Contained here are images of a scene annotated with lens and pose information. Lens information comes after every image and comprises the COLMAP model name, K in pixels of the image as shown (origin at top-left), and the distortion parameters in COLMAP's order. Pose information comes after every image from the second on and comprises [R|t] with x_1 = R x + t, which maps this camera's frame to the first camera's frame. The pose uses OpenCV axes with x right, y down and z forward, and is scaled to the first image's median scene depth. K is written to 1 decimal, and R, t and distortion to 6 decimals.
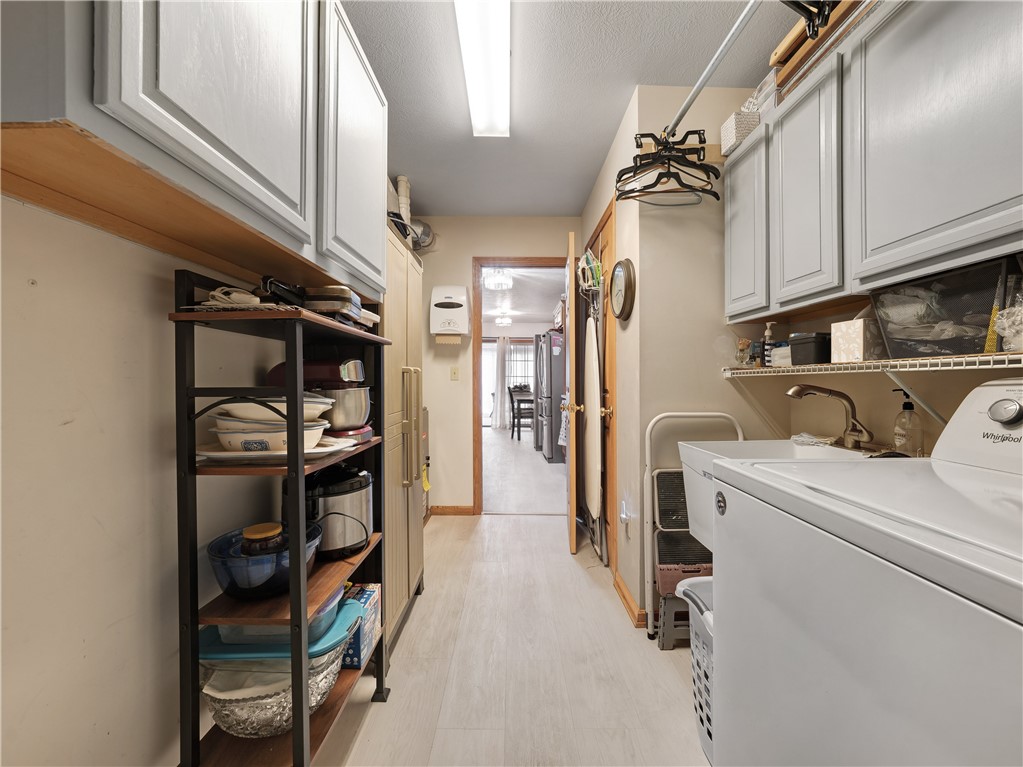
lens RADIAL K [[418.9, 0, 512.4], [0, 418.9, 381.6], [0, 0, 1]] dist [-0.010809, 0.001253]
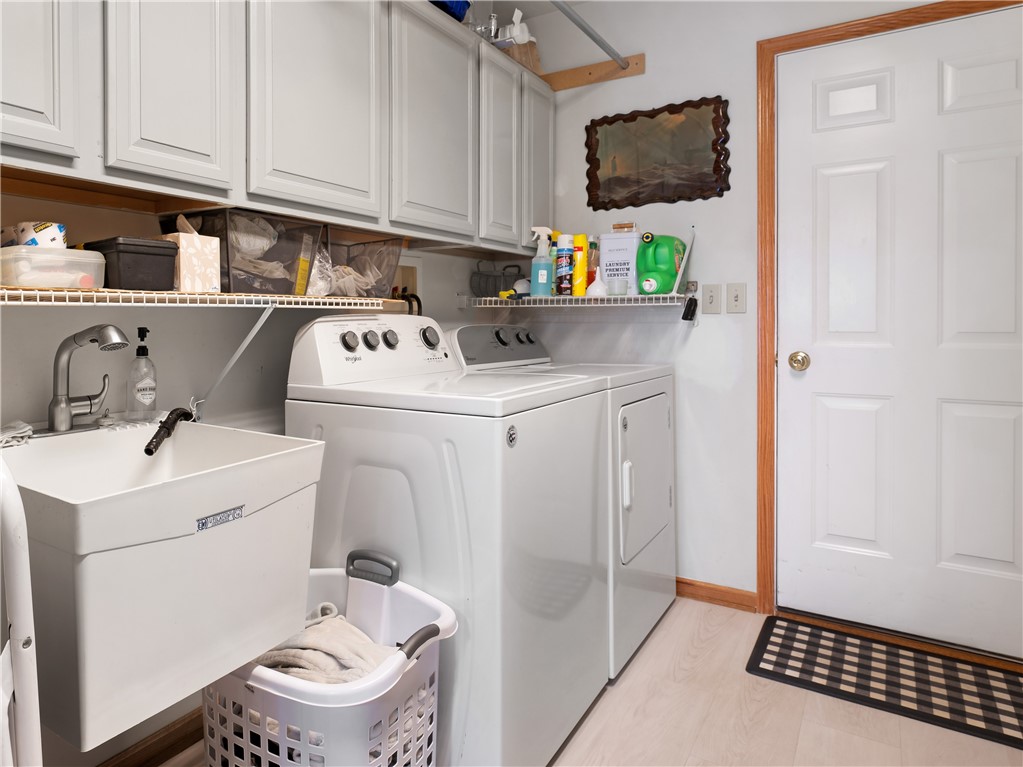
lens RADIAL K [[533.9, 0, 509.1], [0, 533.9, 383.5], [0, 0, 1]] dist [-0.001334, -0.000065]
pose [[-0.829550, -0.050661, 0.556130, -0.184174], [0.015543, 0.993396, 0.113679, 0.015155], [-0.558216, 0.102946, -0.823284, 1.514003]]
